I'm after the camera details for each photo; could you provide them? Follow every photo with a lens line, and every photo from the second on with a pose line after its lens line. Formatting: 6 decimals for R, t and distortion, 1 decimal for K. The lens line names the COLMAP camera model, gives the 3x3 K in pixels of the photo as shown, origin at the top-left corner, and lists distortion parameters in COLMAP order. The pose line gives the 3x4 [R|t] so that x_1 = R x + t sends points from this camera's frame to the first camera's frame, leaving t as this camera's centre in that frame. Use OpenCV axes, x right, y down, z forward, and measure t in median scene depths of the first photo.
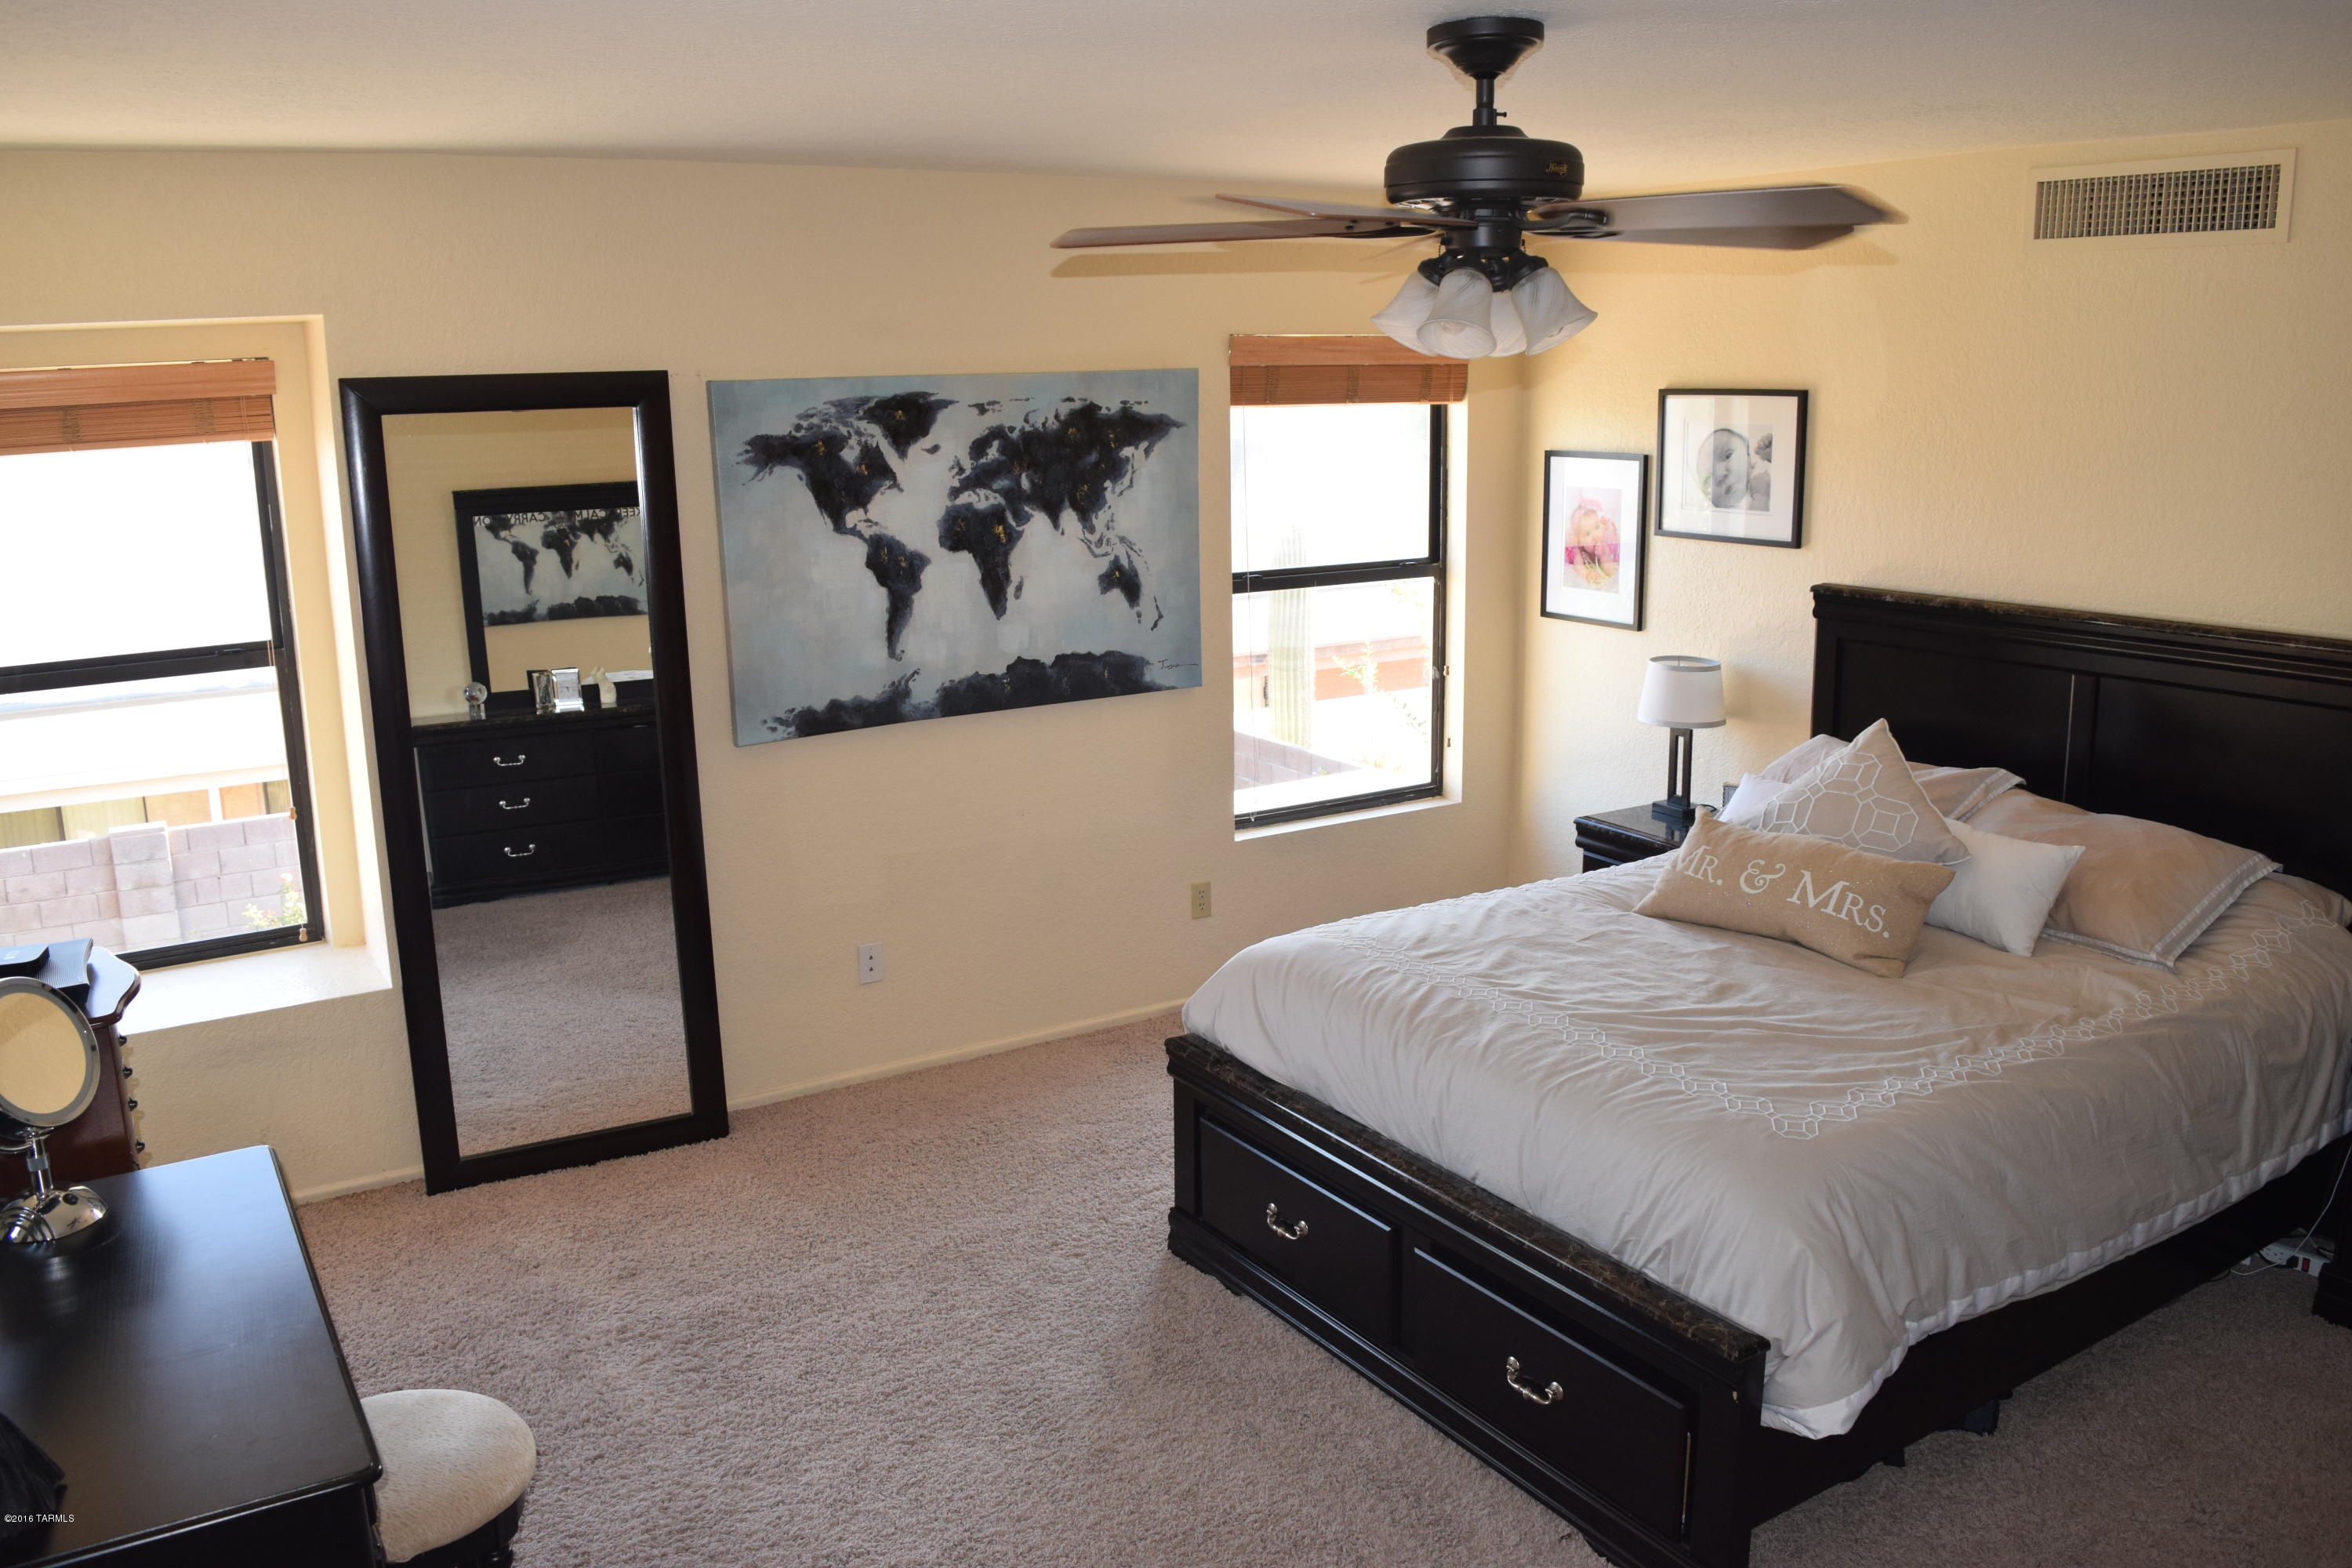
lens RADIAL K [[1845.6, 0, 1184.3], [0, 1845.6, 781.2], [0, 0, 1]] dist [-0.091404, 0.018682]
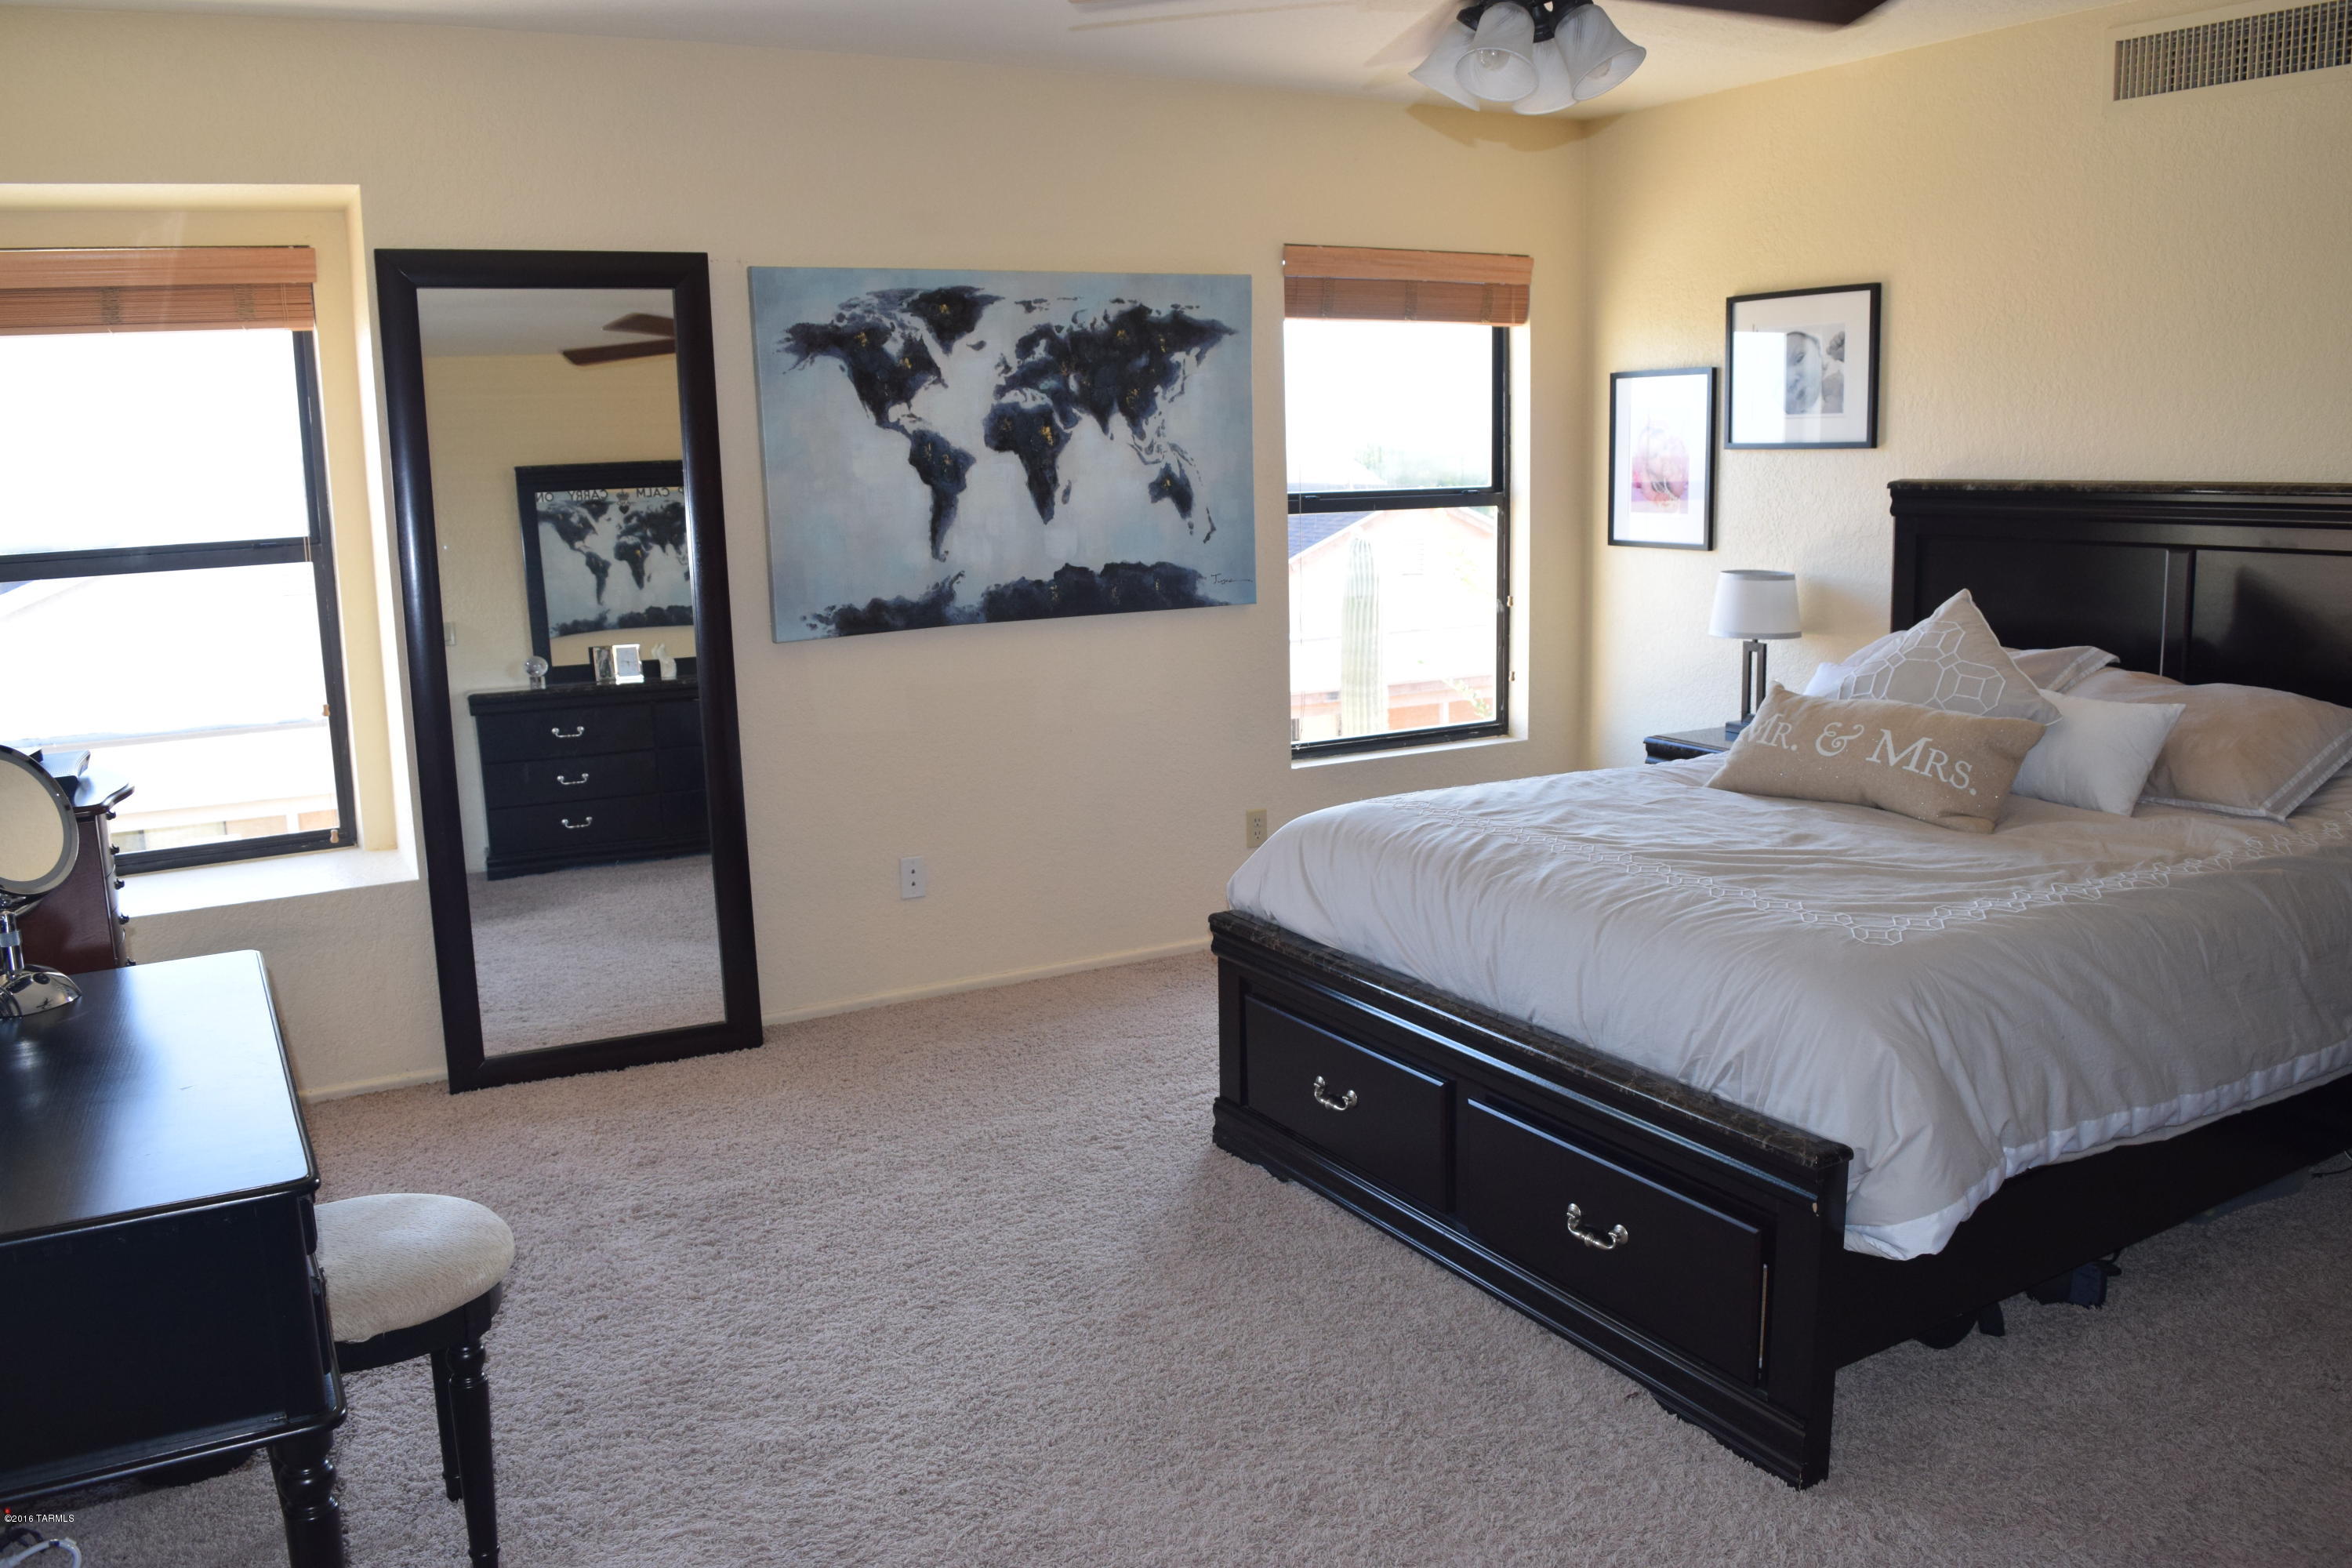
lens RADIAL K [[1845.6, 0, 1184.3], [0, 1845.6, 781.2], [0, 0, 1]] dist [-0.091404, 0.018682]
pose [[0.999078, -0.000777, -0.042925, 0.018587], [-0.000898, 0.999239, -0.038994, 0.112614], [0.042923, 0.038997, 0.998317, 0.046053]]
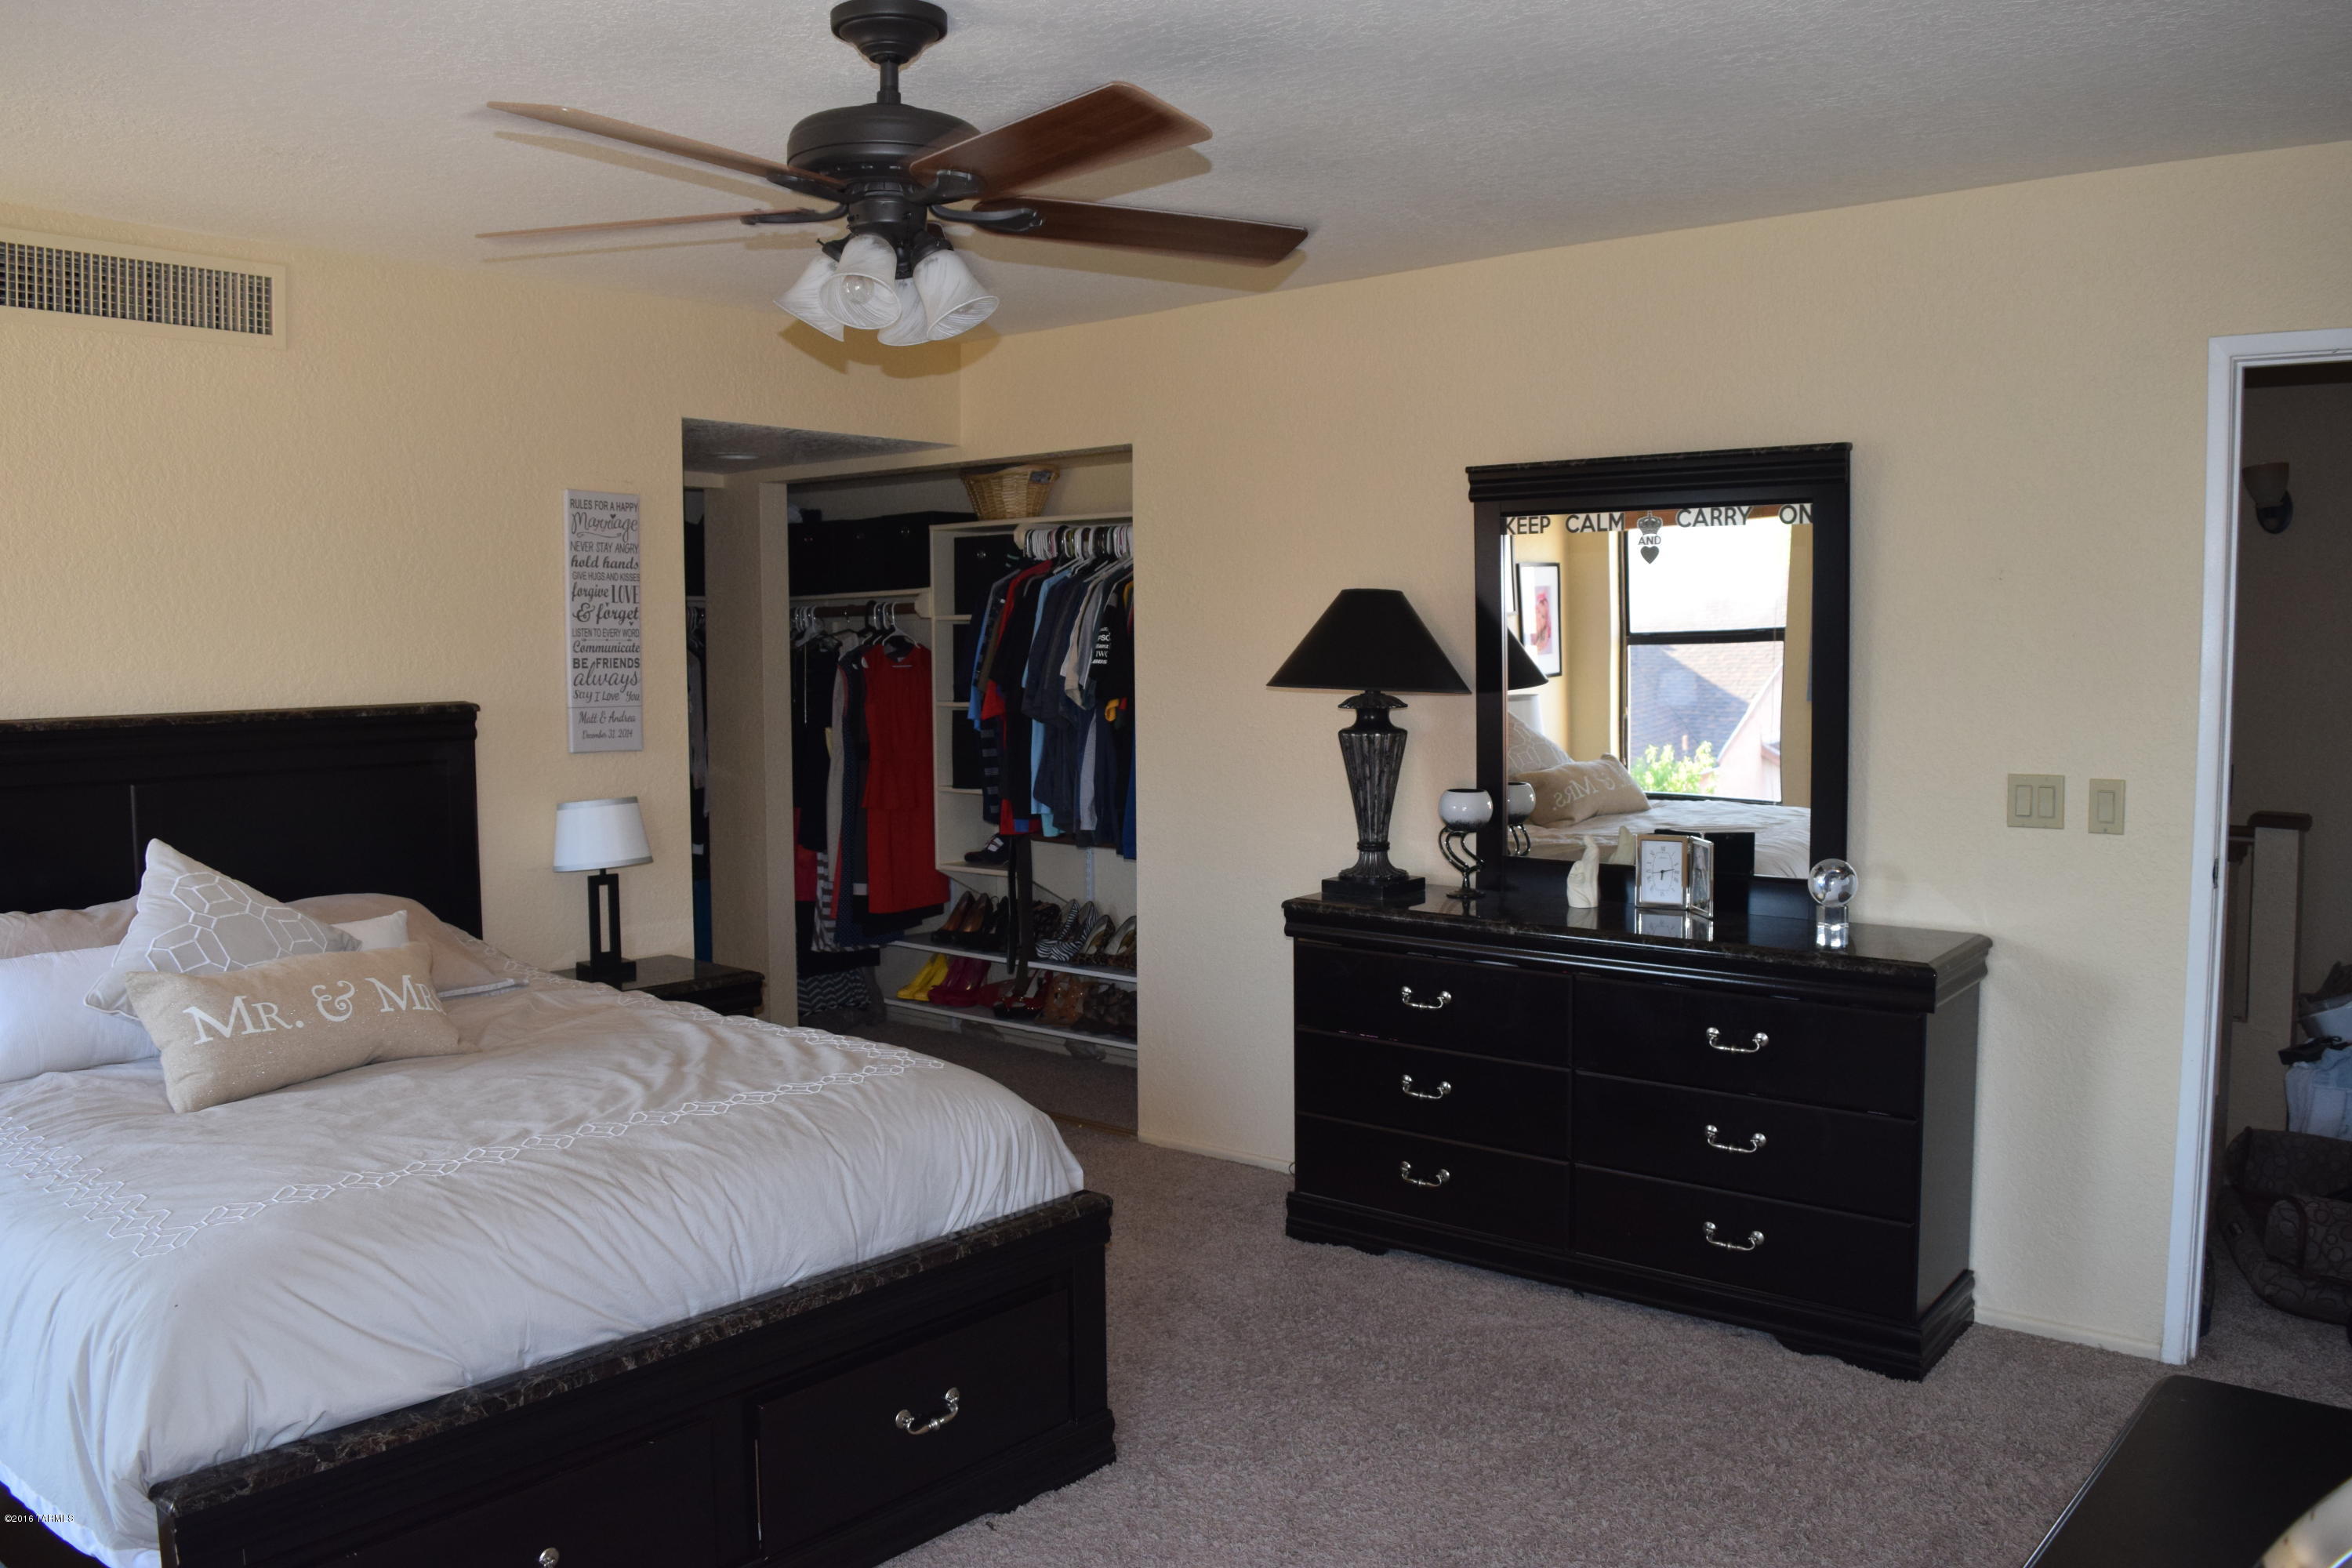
lens RADIAL K [[1840.1, 0, 1176.0], [0, 1840.1, 784.0], [0, 0, 1]] dist [-0.092245, 0.003089]
pose [[-0.327363, -0.050133, 0.943568, -0.596476], [0.213499, 0.968843, 0.125547, -0.066707], [-0.920463, 0.242550, -0.306460, 0.885288]]
